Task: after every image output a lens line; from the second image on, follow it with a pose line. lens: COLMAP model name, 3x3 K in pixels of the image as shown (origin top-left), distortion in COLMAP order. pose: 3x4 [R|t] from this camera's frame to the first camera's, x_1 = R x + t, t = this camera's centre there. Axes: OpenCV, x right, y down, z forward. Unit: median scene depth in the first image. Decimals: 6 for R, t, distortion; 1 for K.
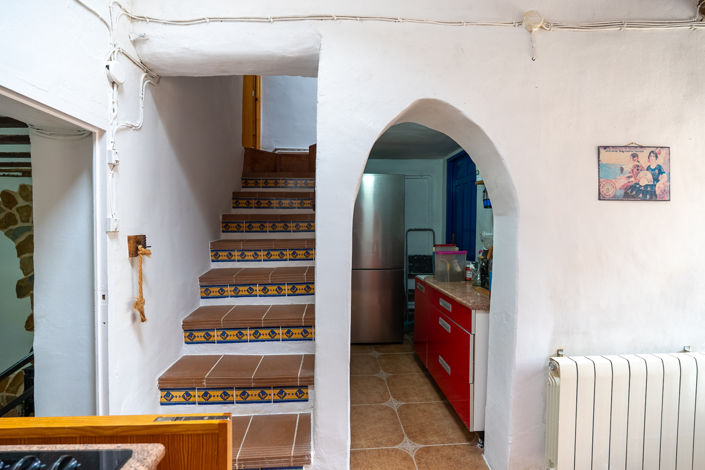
lens RADIAL K [[312.4, 0, 352.5], [0, 312.4, 235.0], [0, 0, 1]] dist [-0.002826, -0.000416]
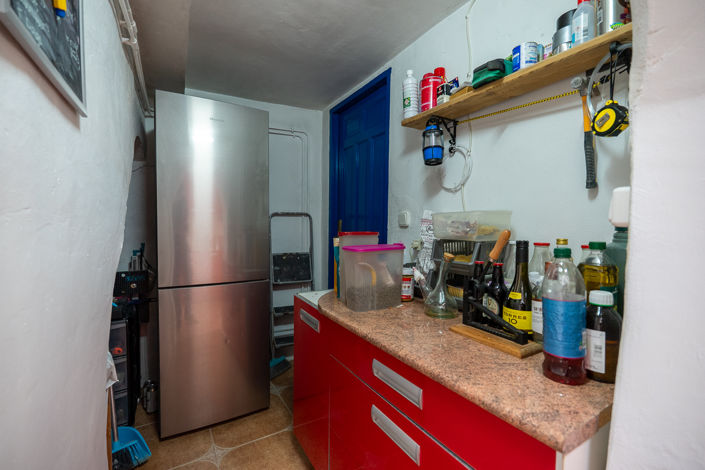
lens RADIAL K [[312.4, 0, 352.5], [0, 312.4, 235.0], [0, 0, 1]] dist [-0.002826, -0.000416]
pose [[0.895270, -0.015996, 0.445237, 0.046538], [0.010297, 0.999831, 0.015215, 0.019678], [-0.445406, -0.009037, 0.895283, 0.404106]]
